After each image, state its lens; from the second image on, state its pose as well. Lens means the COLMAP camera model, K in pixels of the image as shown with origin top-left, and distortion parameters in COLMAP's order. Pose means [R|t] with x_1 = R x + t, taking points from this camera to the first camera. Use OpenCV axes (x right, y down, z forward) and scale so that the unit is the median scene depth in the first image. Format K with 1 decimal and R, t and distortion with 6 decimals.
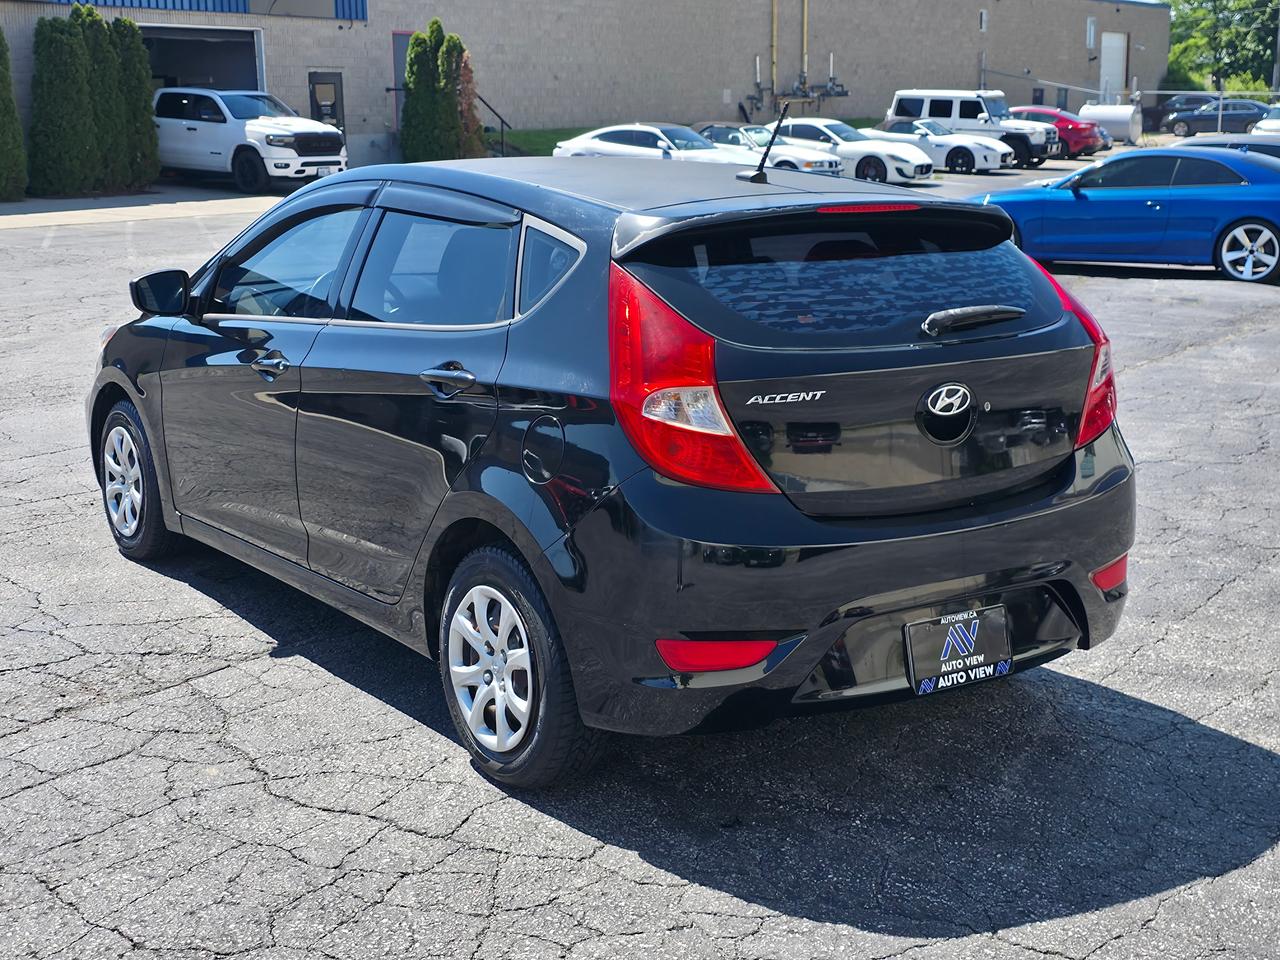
lens RADIAL K [[1686.7, 0, 663.6], [0, 1686.7, 451.3], [0, 0, 1]] dist [0.136560, -0.311840]
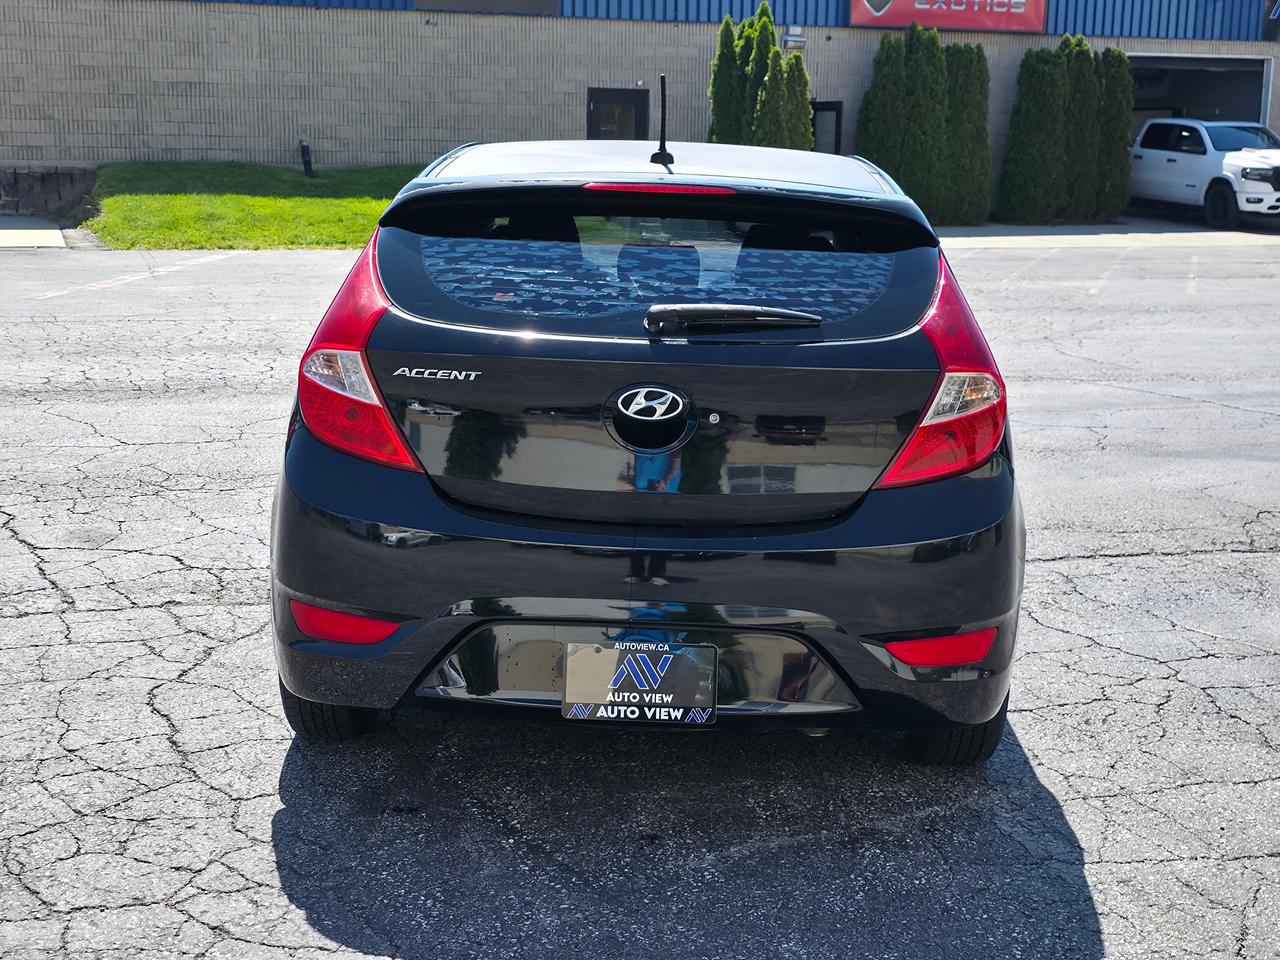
lens RADIAL K [[1713.8, 0, 669.9], [0, 1713.8, 480.0], [0, 0, 1]] dist [0.133932, -0.270561]
pose [[0.812971, 0.134407, -0.566579, 0.662775], [-0.139183, 0.989646, 0.035058, -0.022012], [0.565425, 0.050357, 0.823261, 0.248370]]
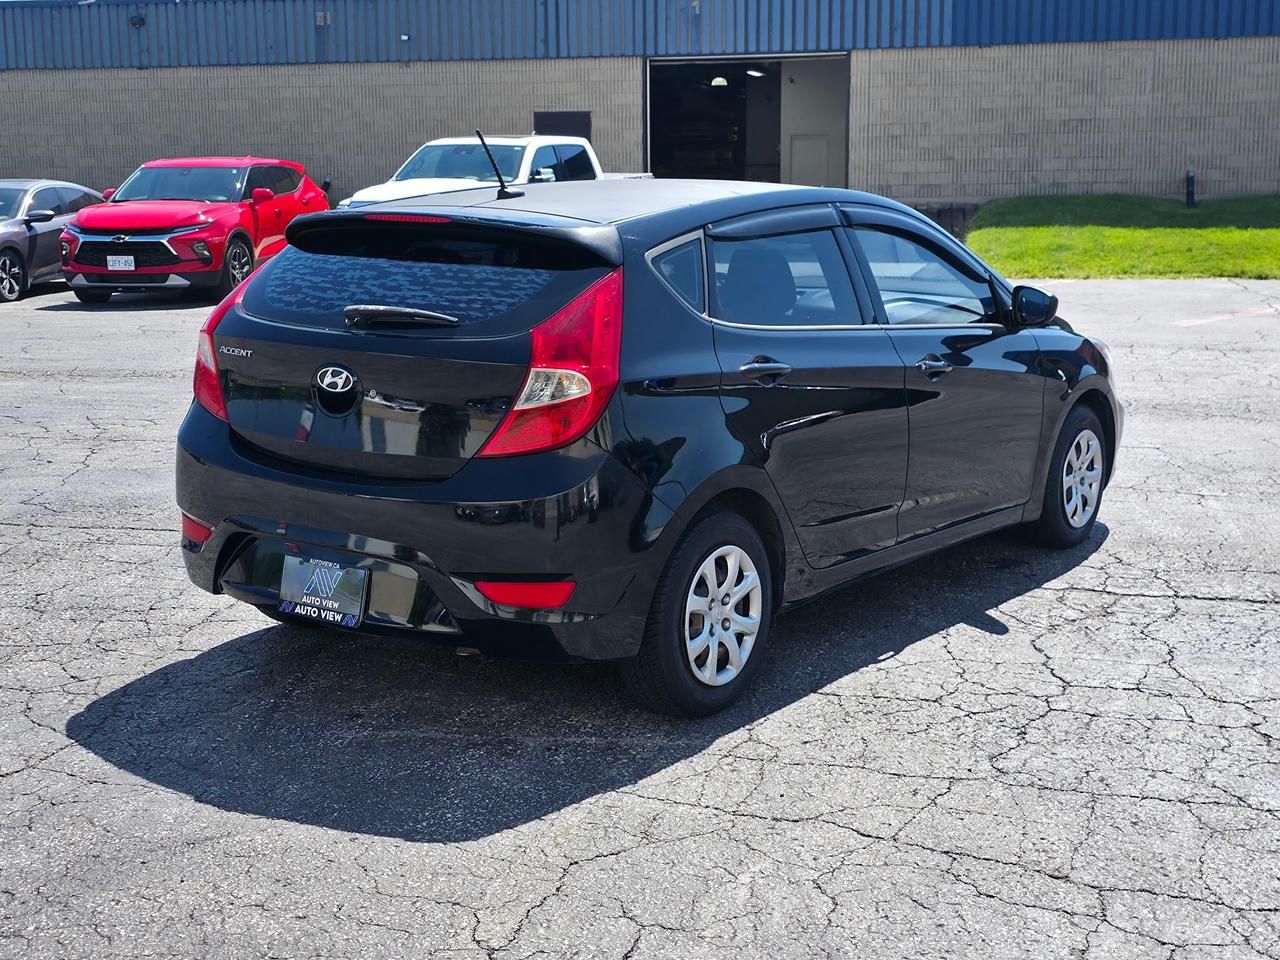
lens RADIAL K [[1713.8, 0, 669.9], [0, 1713.8, 480.0], [0, 0, 1]] dist [0.133932, -0.270561]
pose [[0.344813, 0.174963, -0.922221, 1.303599], [-0.184910, 0.975884, 0.116007, -0.137112], [0.920278, 0.130527, 0.368850, 0.743026]]
